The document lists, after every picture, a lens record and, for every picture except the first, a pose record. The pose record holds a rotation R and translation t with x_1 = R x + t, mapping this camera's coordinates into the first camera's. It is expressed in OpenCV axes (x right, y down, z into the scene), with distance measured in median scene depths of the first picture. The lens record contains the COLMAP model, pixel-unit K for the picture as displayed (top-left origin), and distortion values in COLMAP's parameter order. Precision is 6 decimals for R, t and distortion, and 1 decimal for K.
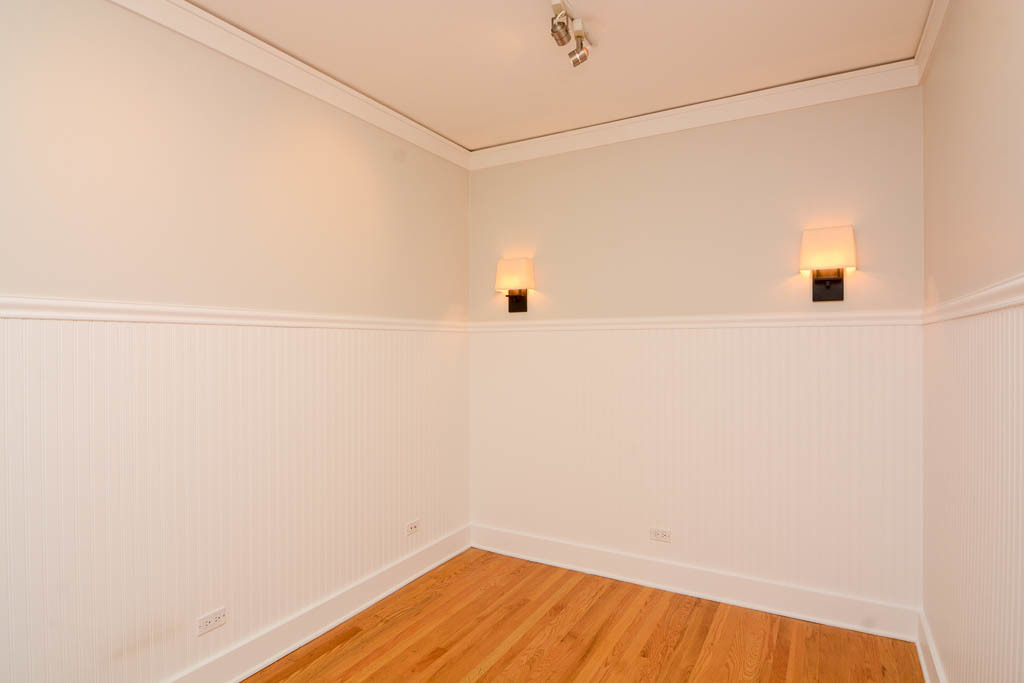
lens RADIAL K [[547.7, 0, 514.5], [0, 547.7, 343.3], [0, 0, 1]] dist [-0.001385, -0.000771]
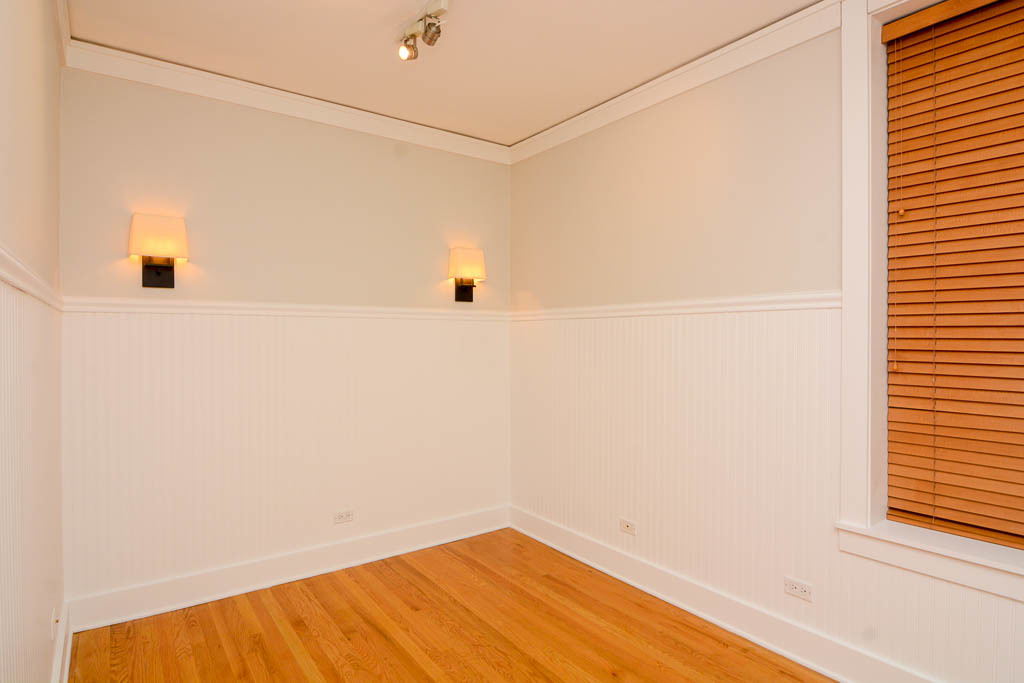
lens RADIAL K [[558.6, 0, 512.0], [0, 558.6, 341.5], [0, 0, 1]] dist [-0.002238, -0.001088]
pose [[0.406756, -0.005208, 0.913522, -0.579428], [-0.007741, 0.999928, 0.009148, 0.007164], [-0.913504, -0.010793, 0.406687, 0.290047]]
